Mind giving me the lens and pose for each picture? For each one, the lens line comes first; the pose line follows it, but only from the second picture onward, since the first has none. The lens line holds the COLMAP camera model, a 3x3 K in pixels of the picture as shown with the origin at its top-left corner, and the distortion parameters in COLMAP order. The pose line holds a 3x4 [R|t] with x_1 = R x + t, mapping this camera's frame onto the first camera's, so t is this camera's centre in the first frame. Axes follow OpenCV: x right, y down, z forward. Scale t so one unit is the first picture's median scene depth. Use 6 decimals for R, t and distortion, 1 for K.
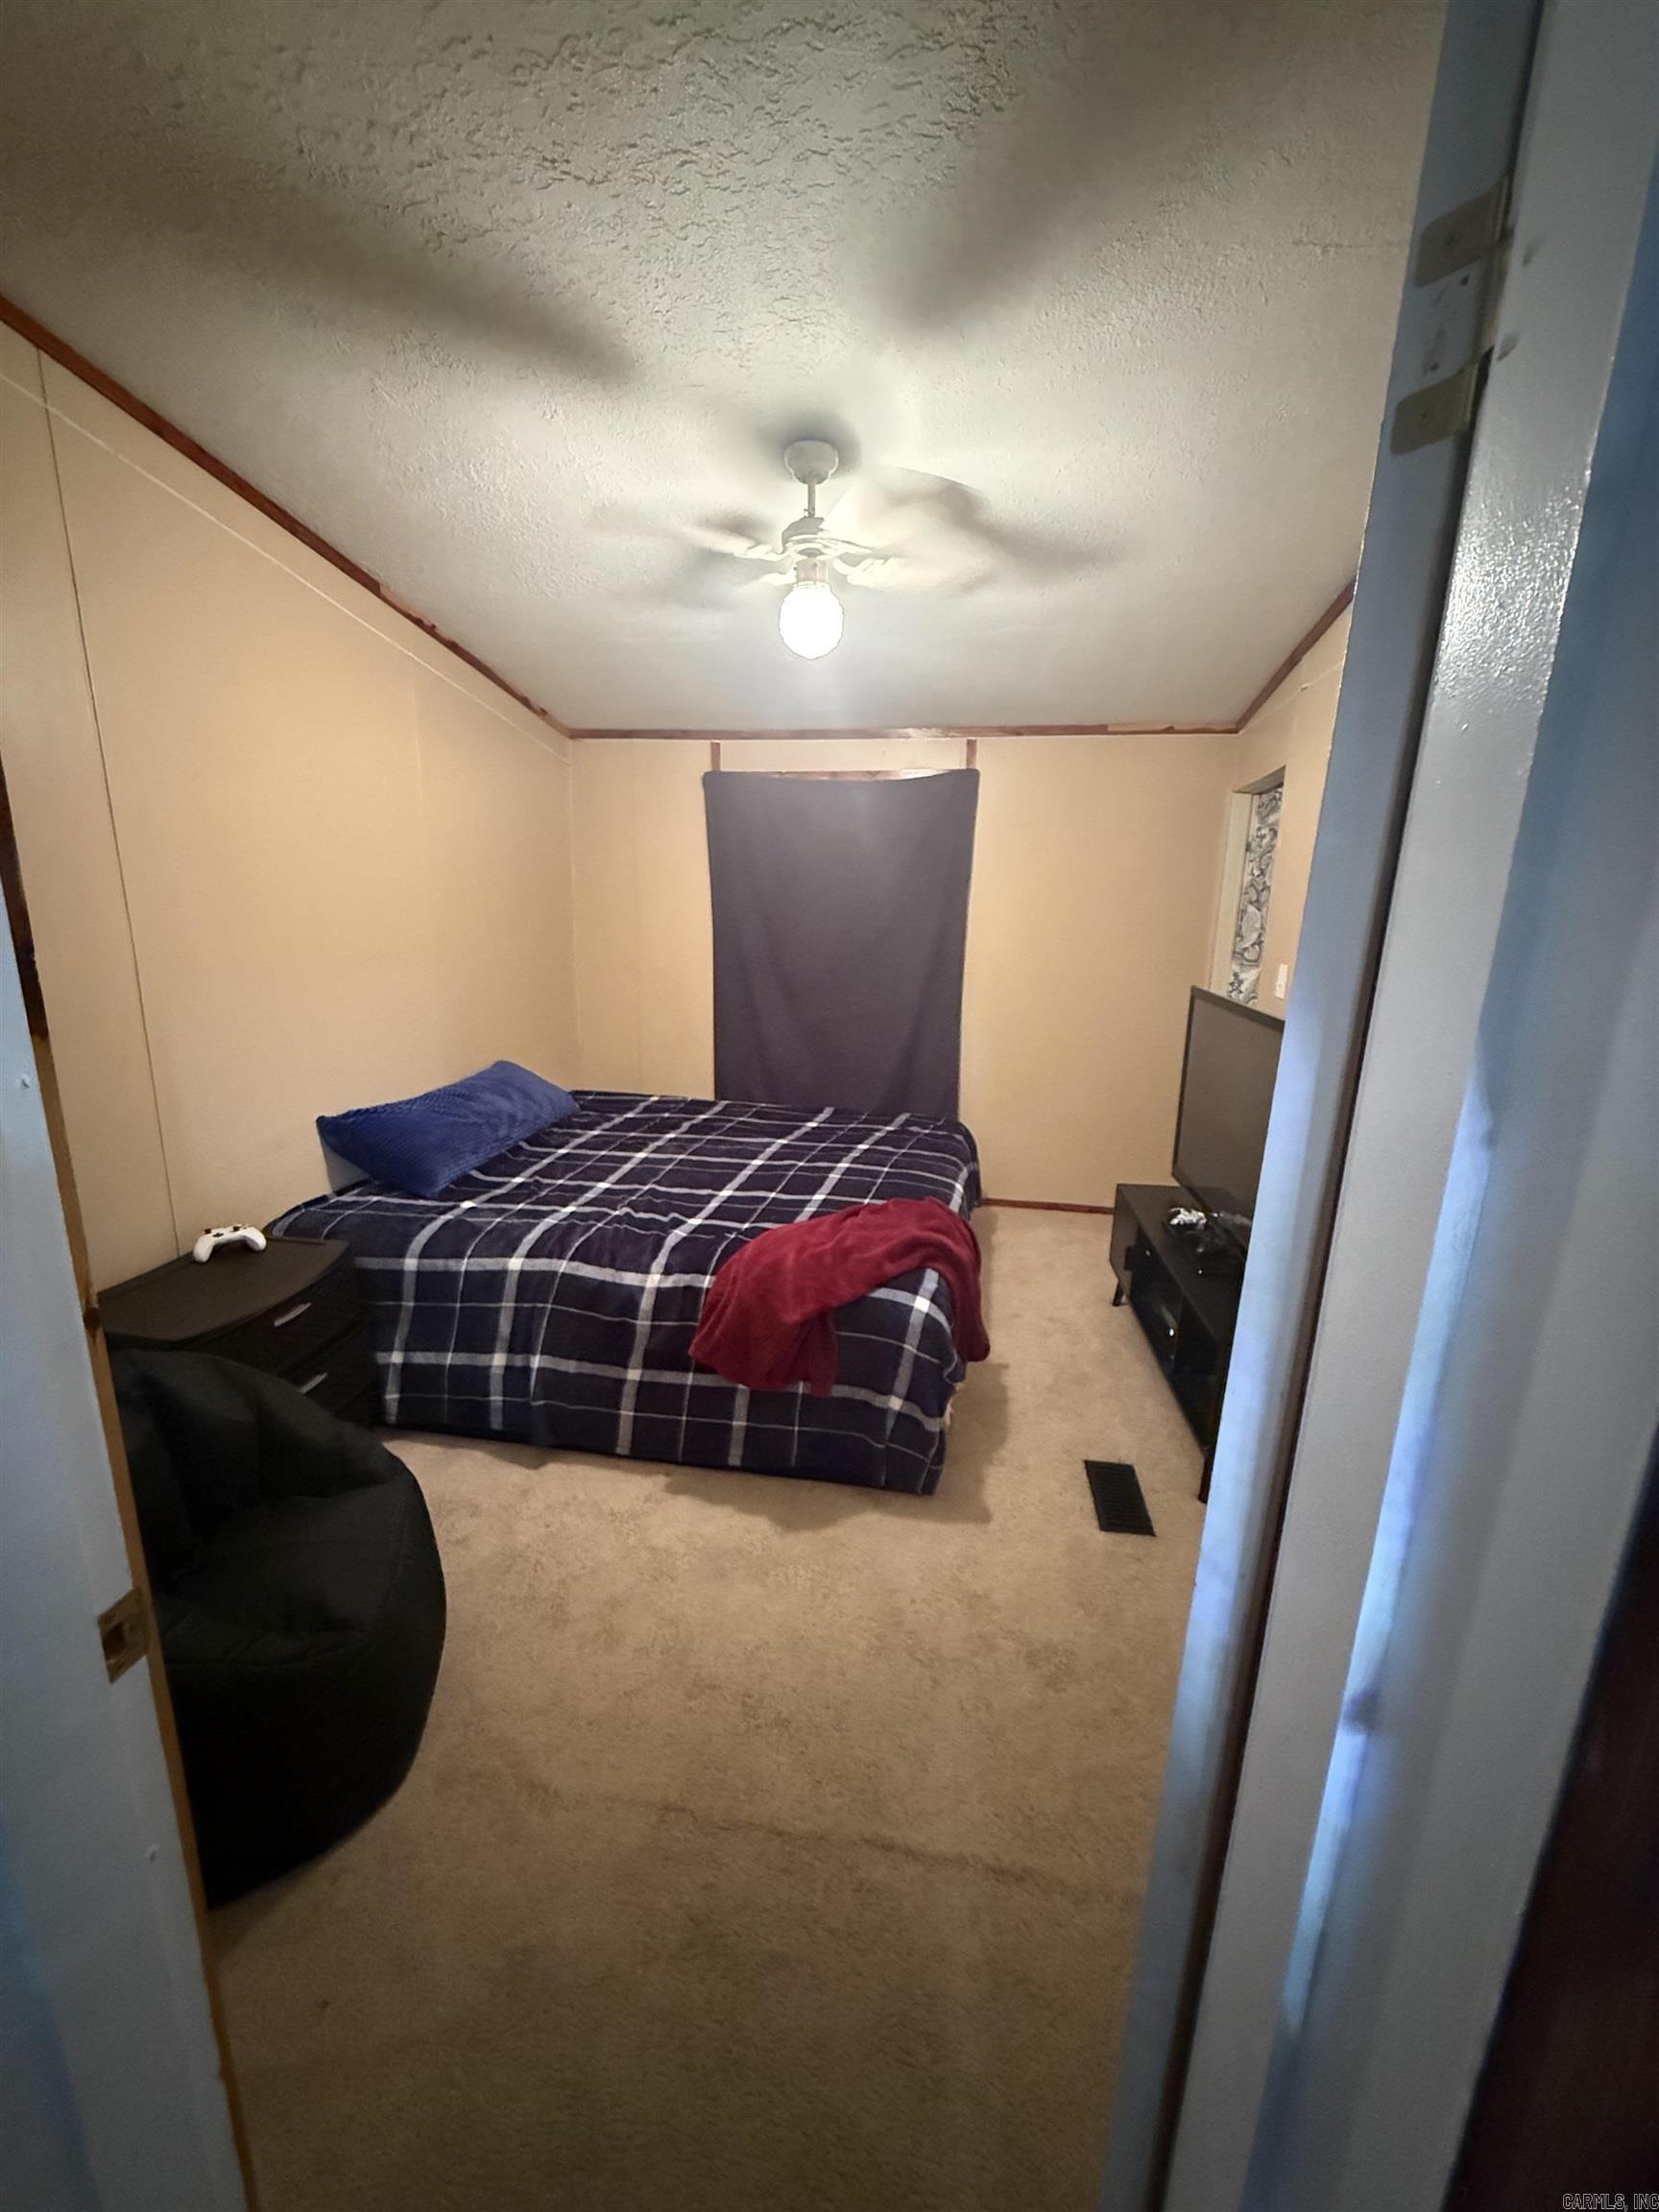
lens RADIAL K [[874.9, 0, 827.4], [0, 874.9, 1107.5], [0, 0, 1]] dist [0.000020, -0.000122]
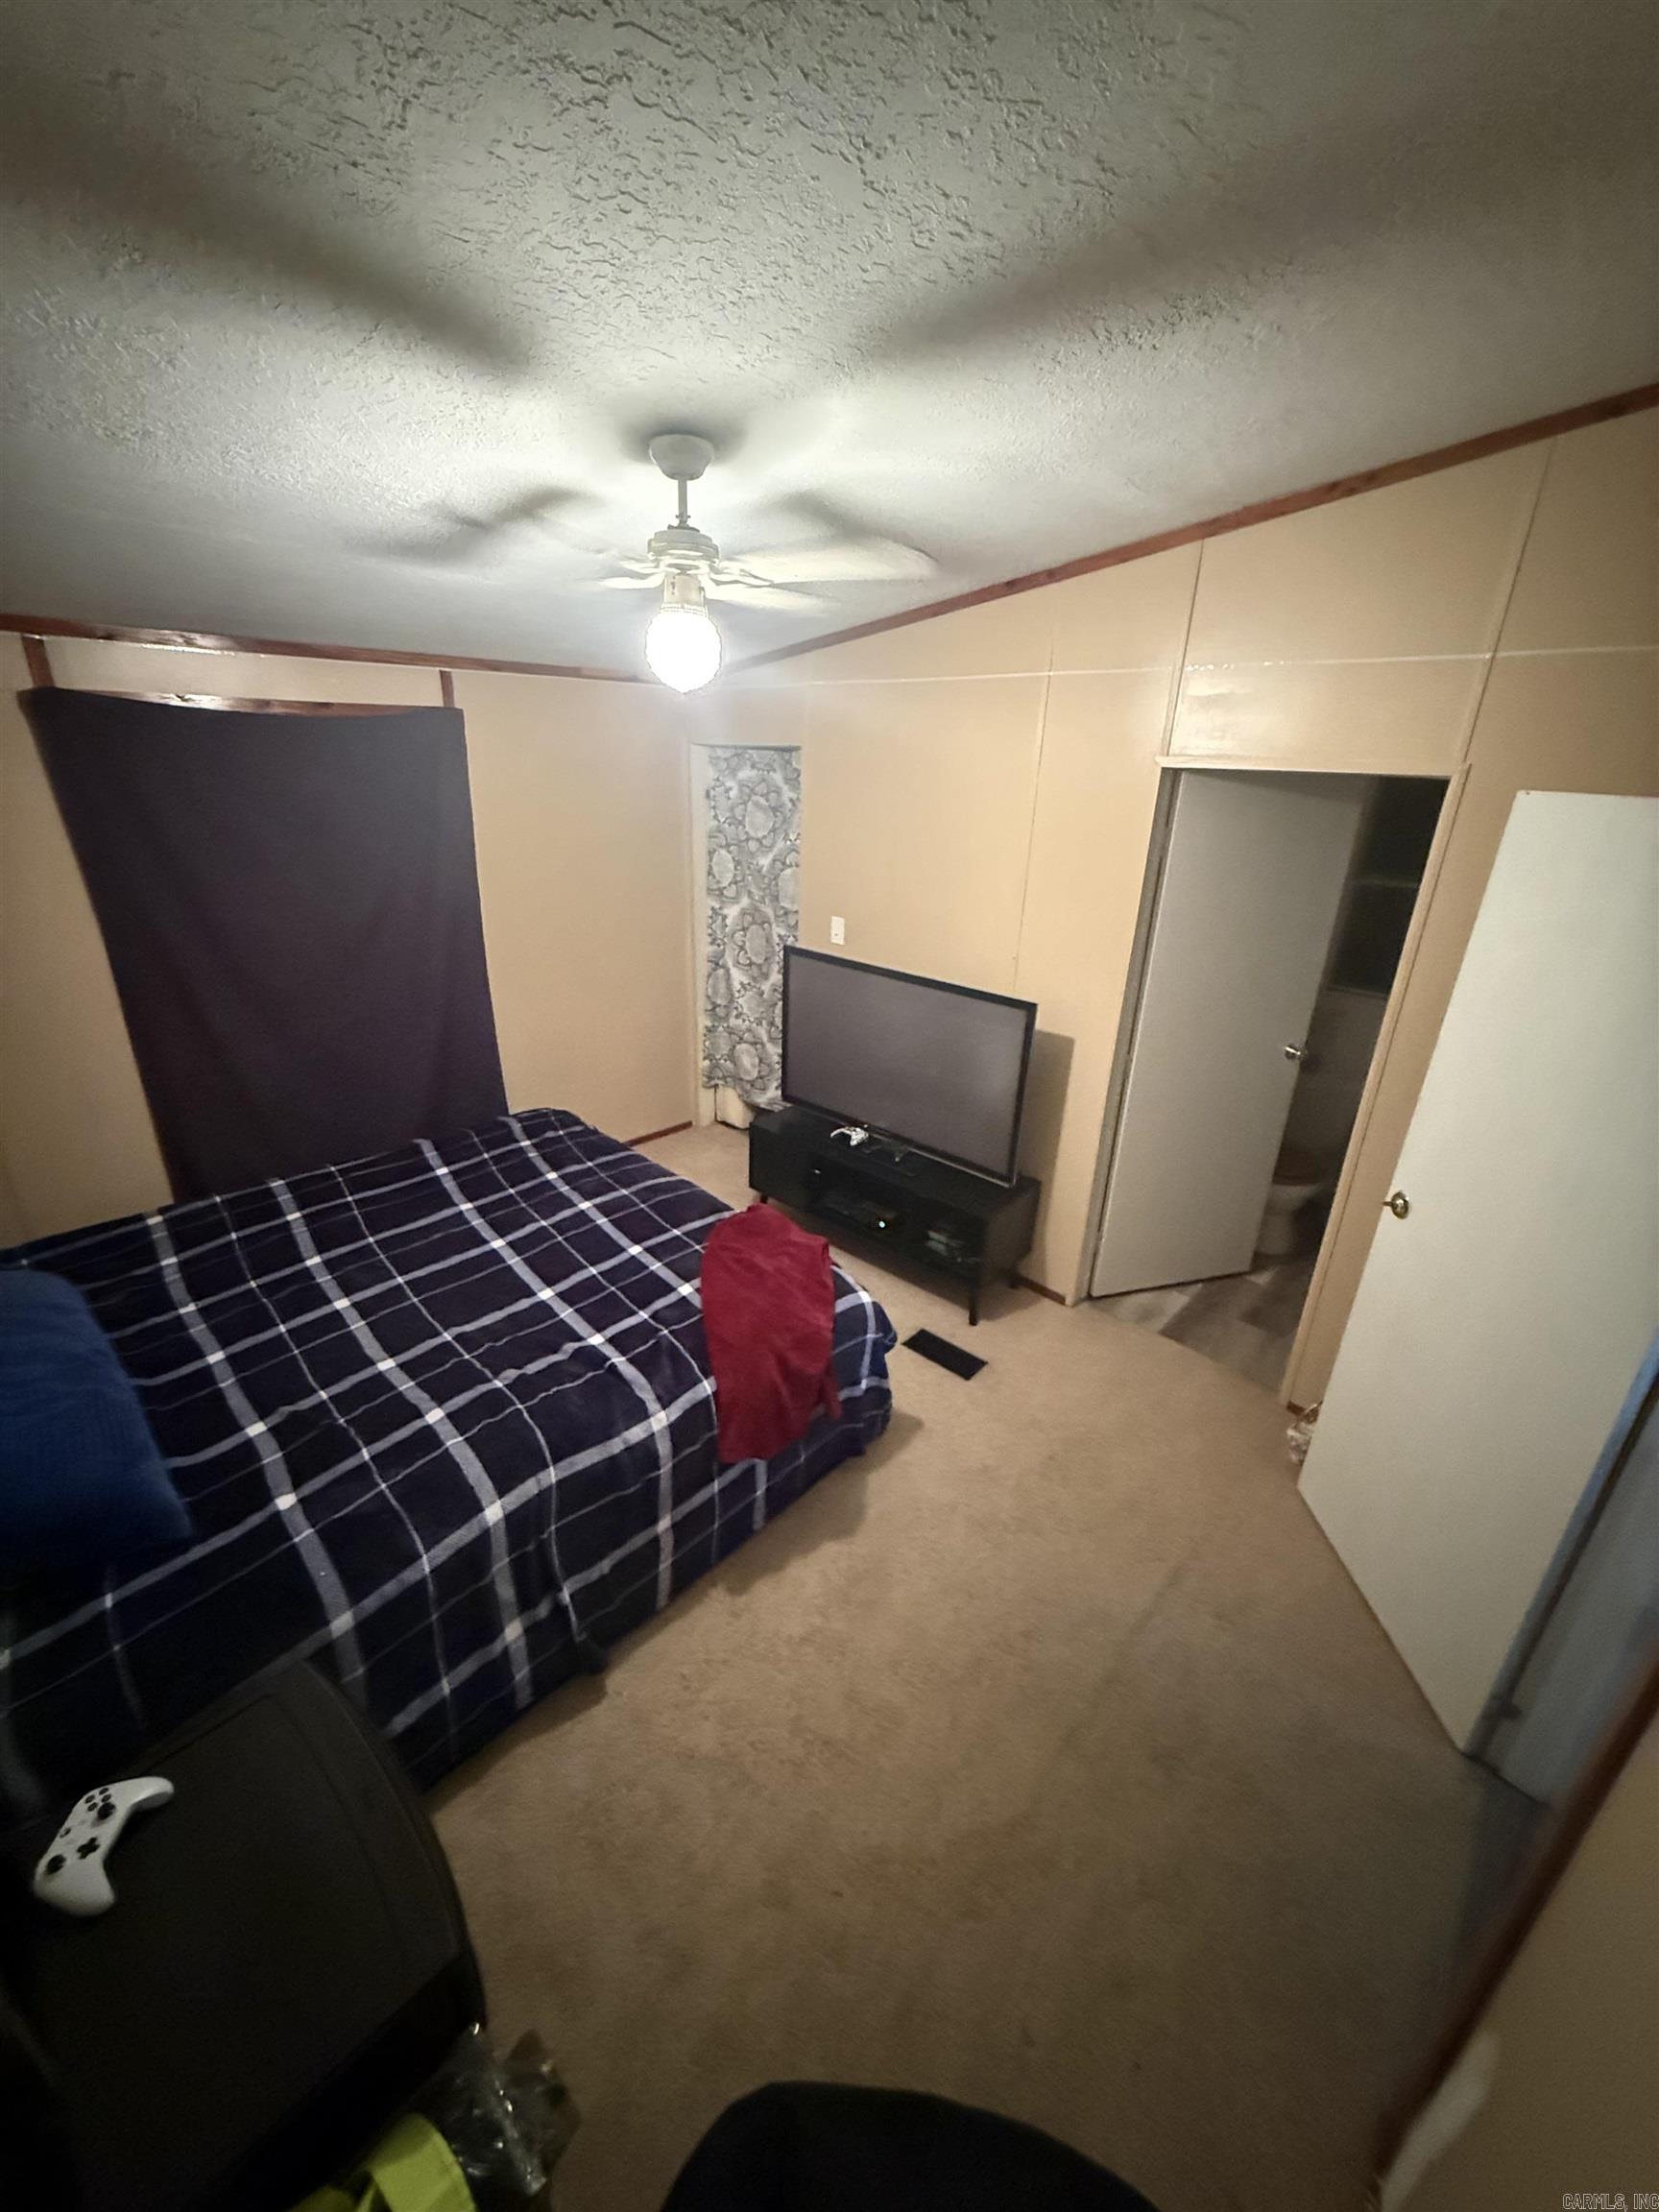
lens RADIAL K [[874.9, 0, 828.3], [0, 874.9, 1108.7], [0, 0, 1]] dist [0.000020, -0.000122]
pose [[0.559832, -0.318341, 0.765014, -0.655358], [0.175275, 0.947859, 0.266162, -0.295996], [-0.809856, -0.014918, 0.586439, 0.334143]]
